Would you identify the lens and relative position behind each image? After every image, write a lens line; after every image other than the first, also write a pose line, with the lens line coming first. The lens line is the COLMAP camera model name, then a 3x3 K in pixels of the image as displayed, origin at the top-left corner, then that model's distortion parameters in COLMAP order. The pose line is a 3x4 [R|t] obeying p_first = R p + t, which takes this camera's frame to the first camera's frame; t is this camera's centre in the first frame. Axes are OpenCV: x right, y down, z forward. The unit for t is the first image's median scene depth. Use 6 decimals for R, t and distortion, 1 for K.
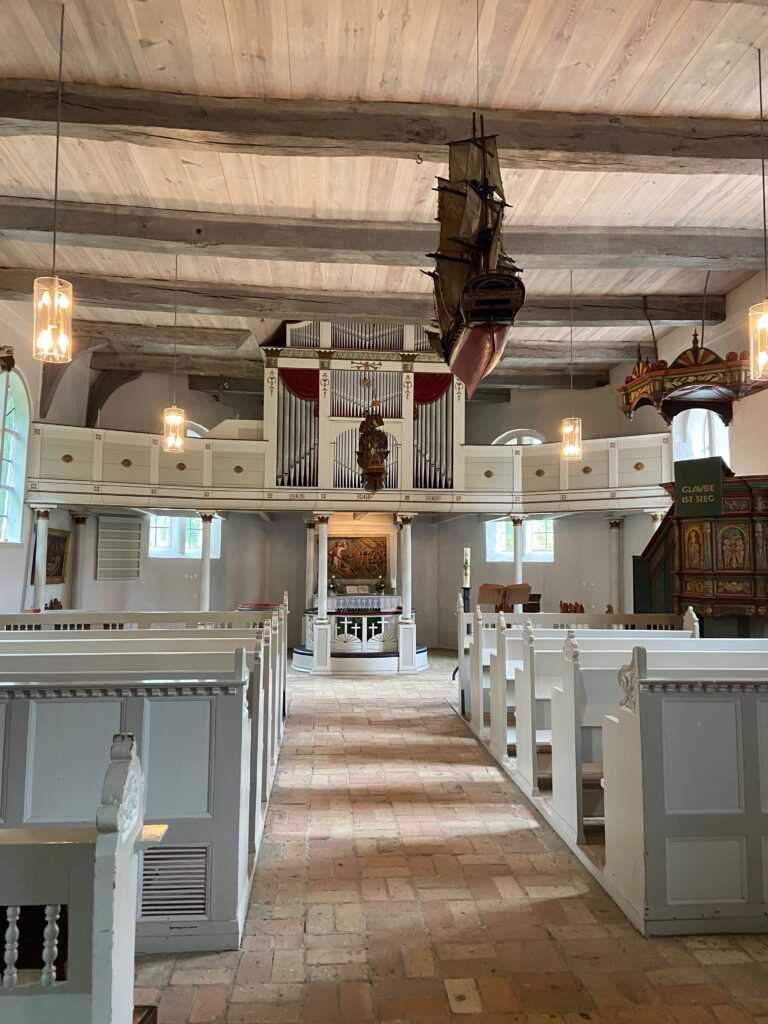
lens RADIAL K [[769.9, 0, 384.0], [0, 769.9, 512.0], [0, 0, 1]] dist [0.044698, -0.001303]
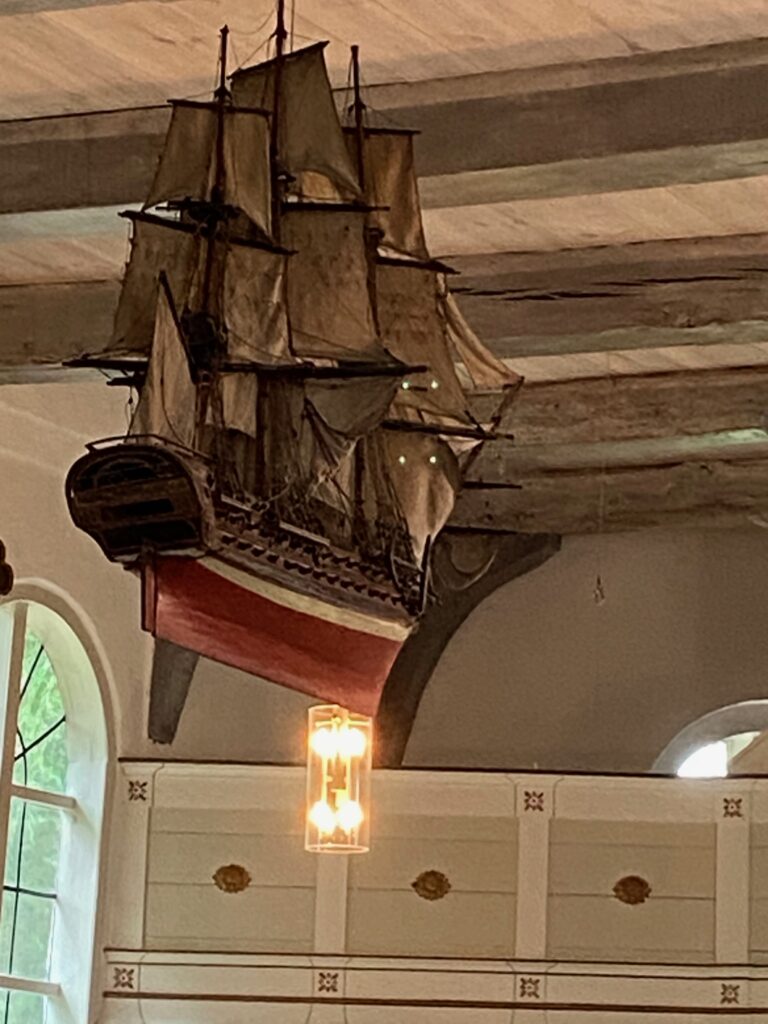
lens RADIAL K [[4015.1, 0, 384.0], [0, 4015.1, 512.0], [0, 0, 1]] dist [0.001841, -0.316165]
pose [[0.845204, -0.084061, -0.527792, 0.120539], [0.008059, 0.989445, -0.144683, 0.003369], [0.534384, 0.118033, 0.836960, -0.062279]]
